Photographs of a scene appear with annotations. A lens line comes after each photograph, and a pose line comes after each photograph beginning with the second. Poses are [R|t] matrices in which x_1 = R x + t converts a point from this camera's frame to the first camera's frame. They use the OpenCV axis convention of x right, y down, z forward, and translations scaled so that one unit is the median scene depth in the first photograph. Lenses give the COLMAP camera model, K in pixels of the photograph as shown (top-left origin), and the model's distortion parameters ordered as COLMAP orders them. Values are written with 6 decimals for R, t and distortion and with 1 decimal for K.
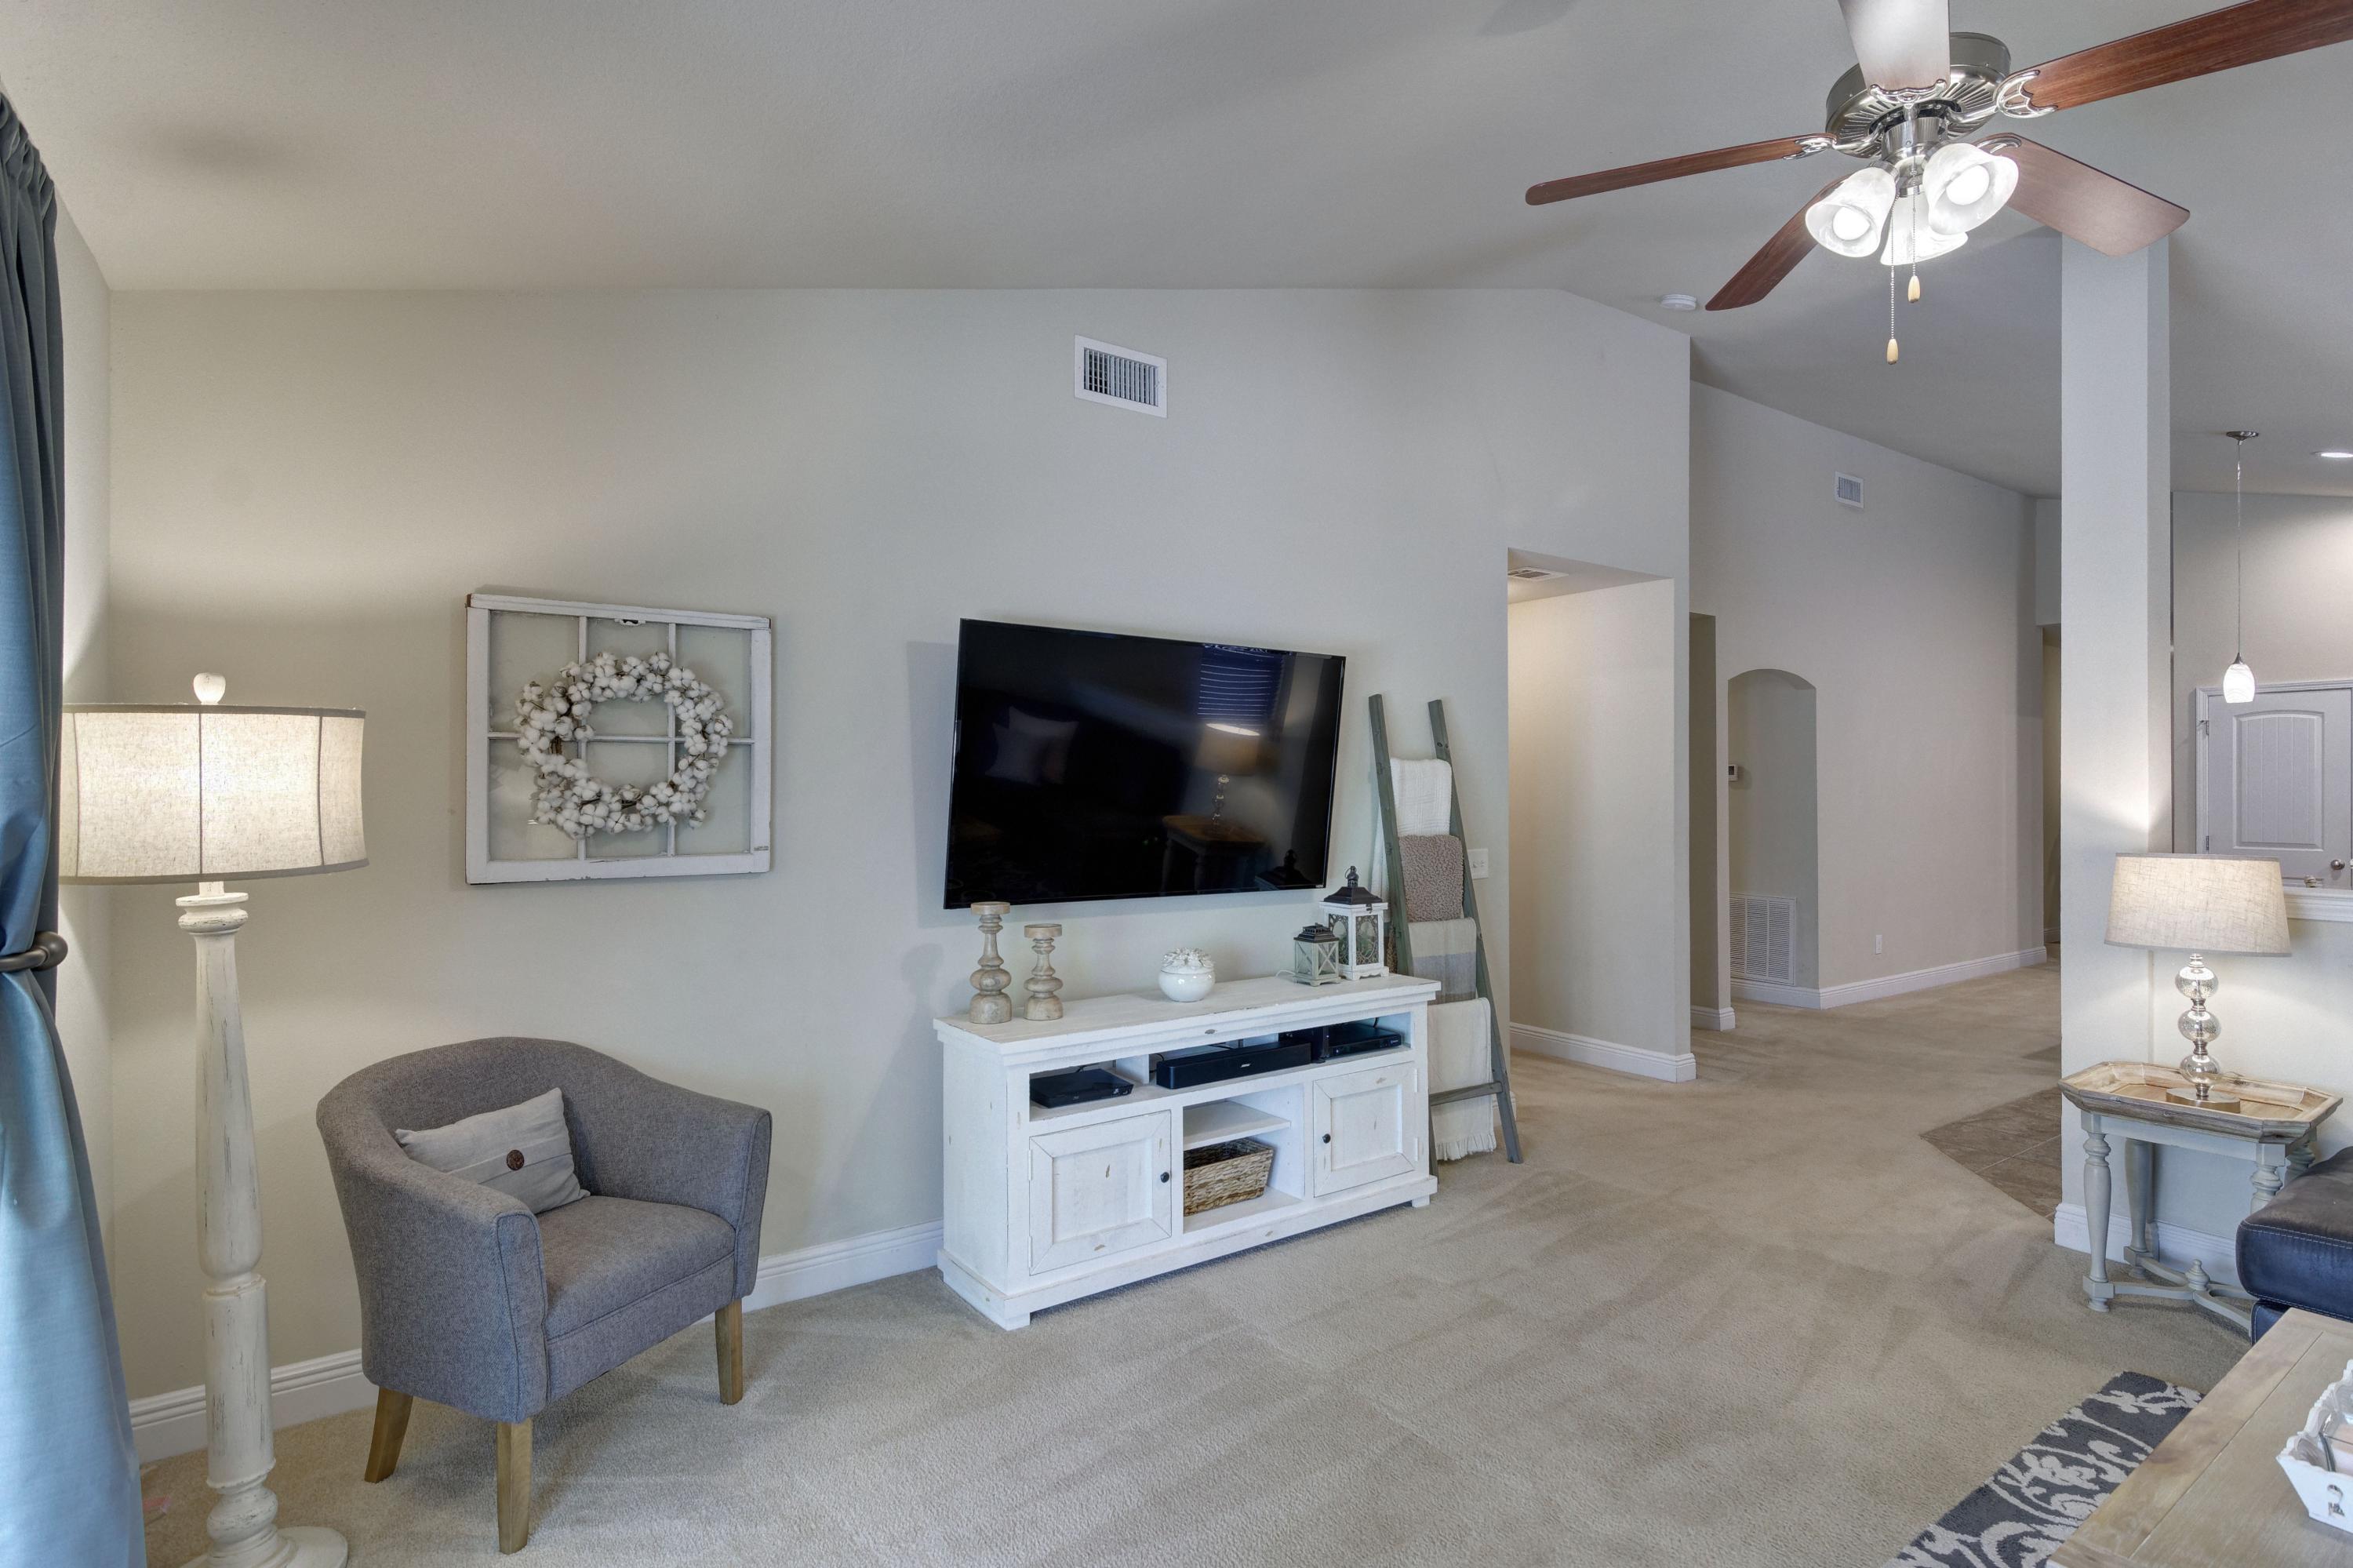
lens RADIAL K [[1155.1, 0, 1213.6], [0, 1155.1, 792.8], [0, 0, 1]] dist [0.000444, 0.000517]
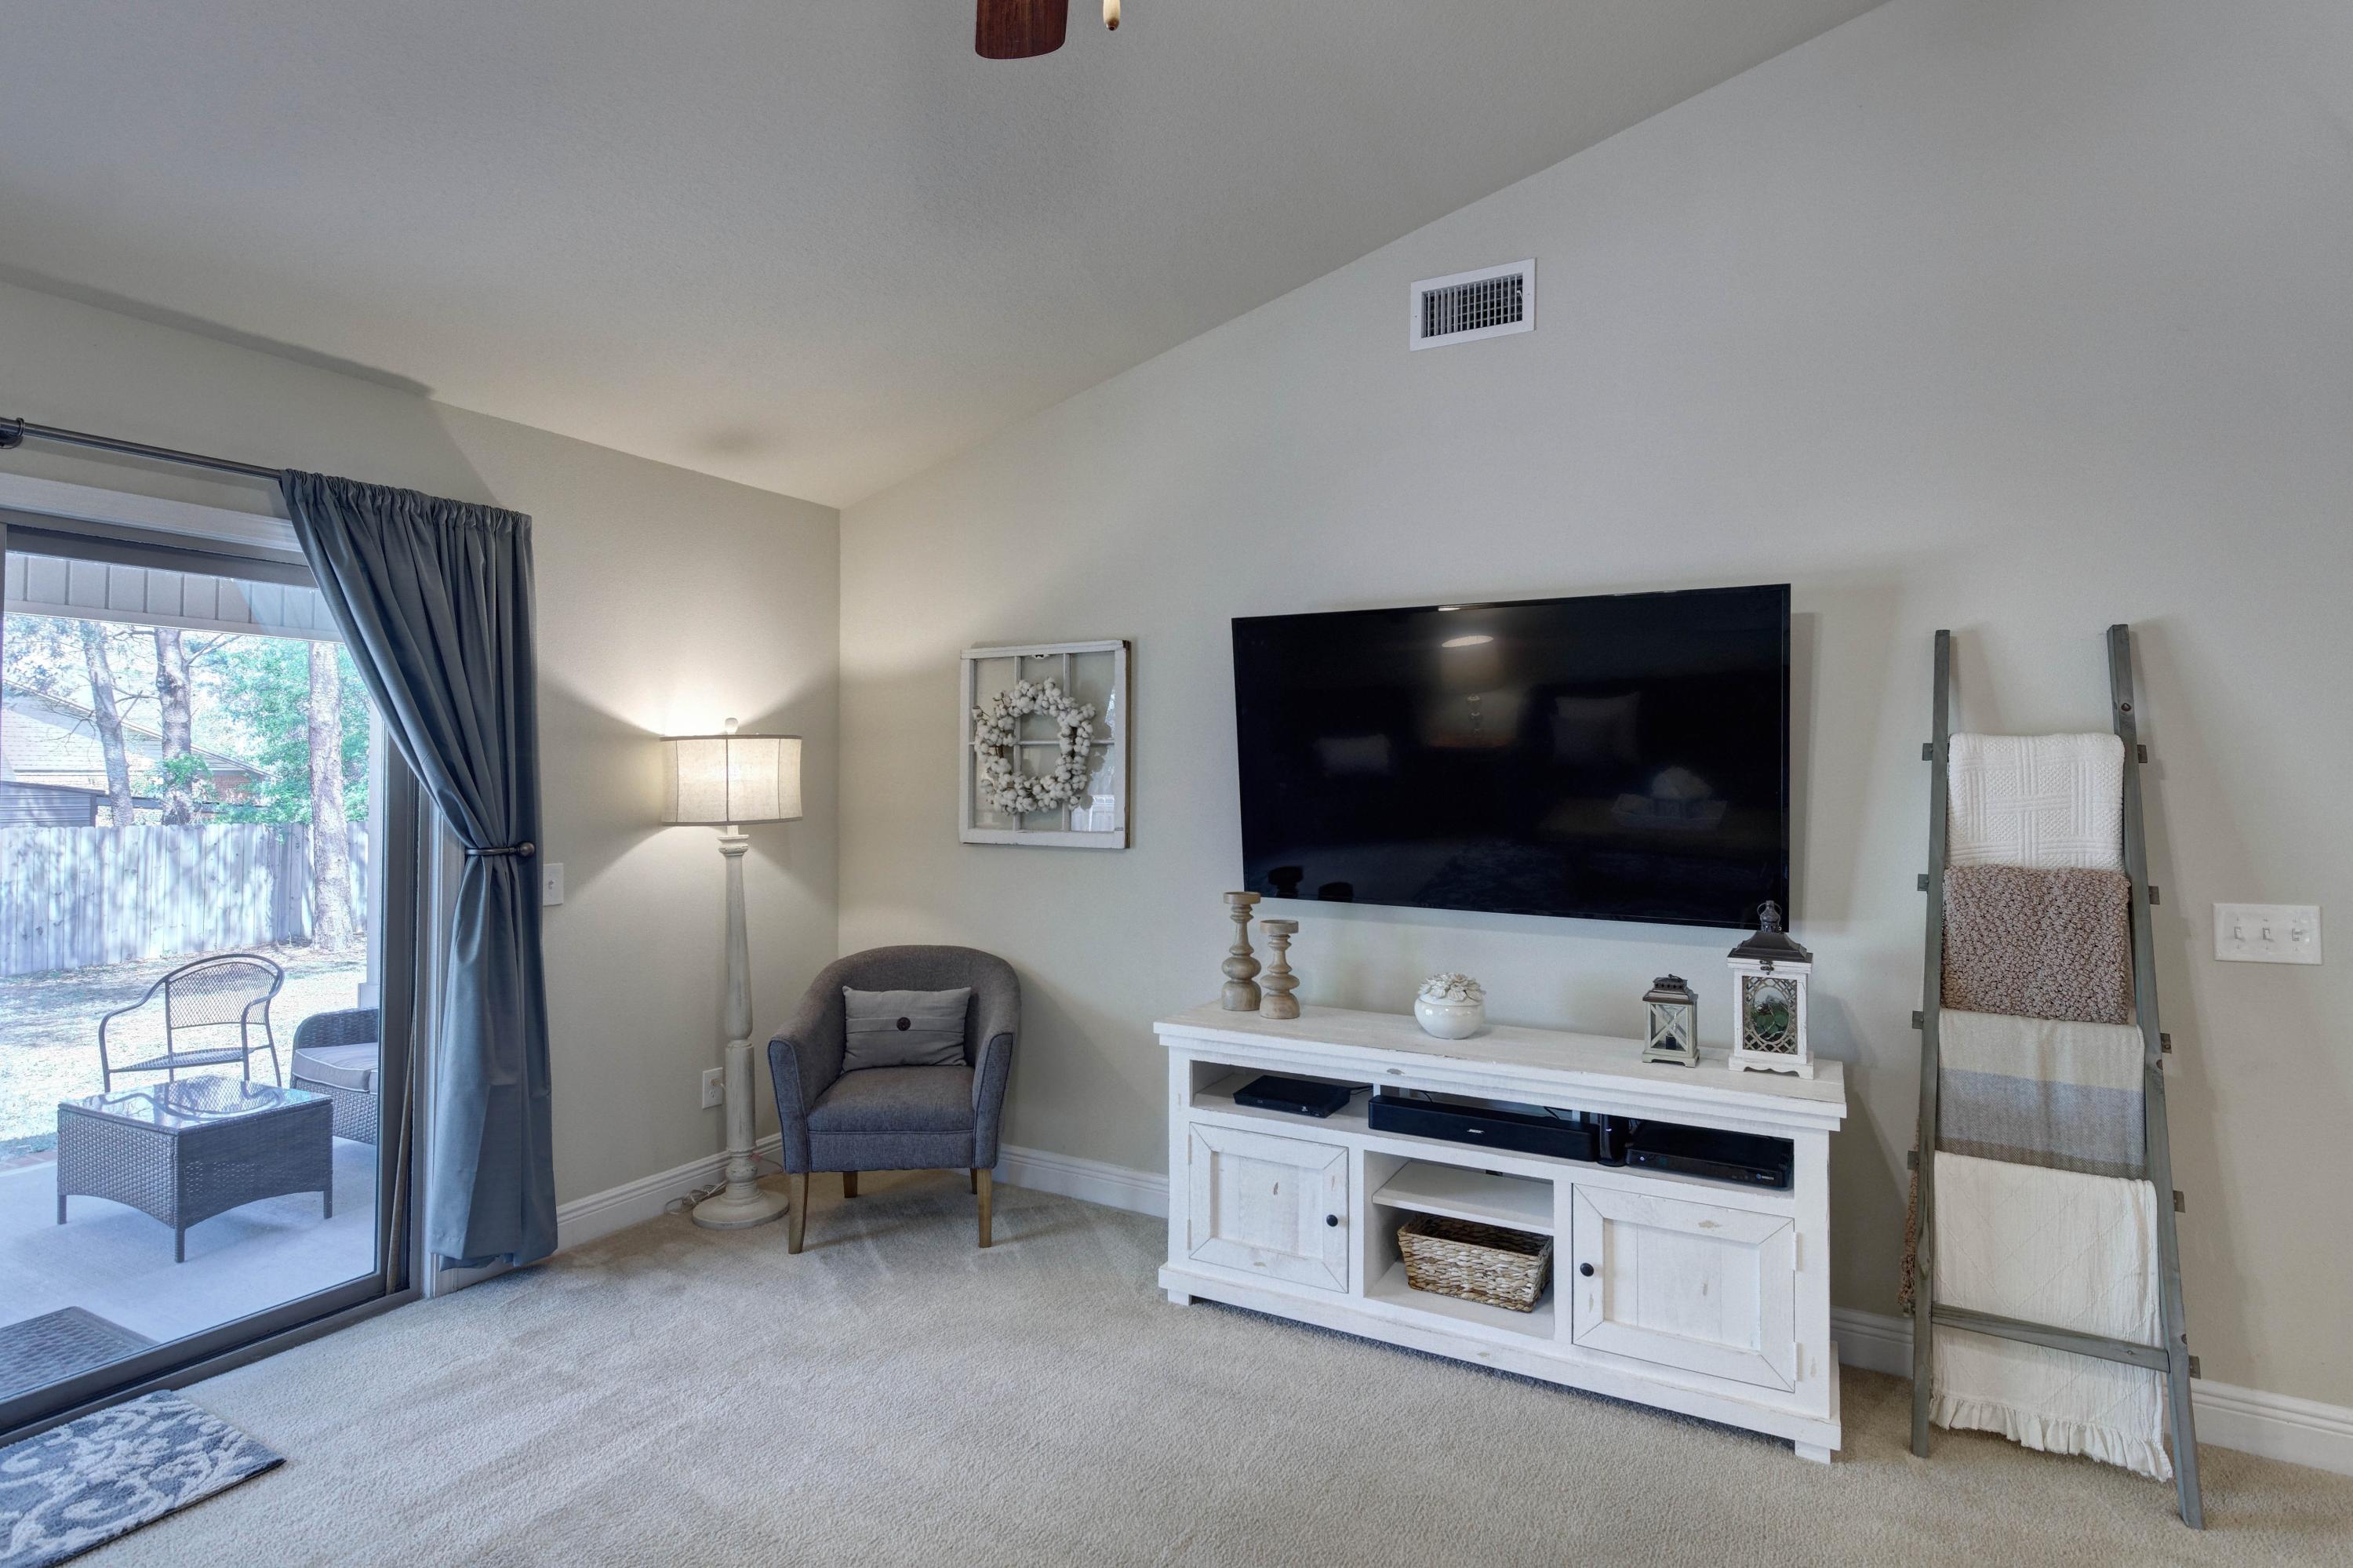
lens RADIAL K [[1149.1, 0, 1178.4], [0, 1149.1, 770.3], [0, 0, 1]] dist [-0.000663, -0.000878]
pose [[0.438663, -0.004357, -0.898641, 0.699211], [-0.006242, 0.999949, -0.007895, -0.004493], [0.898630, 0.009073, 0.438613, 0.505463]]
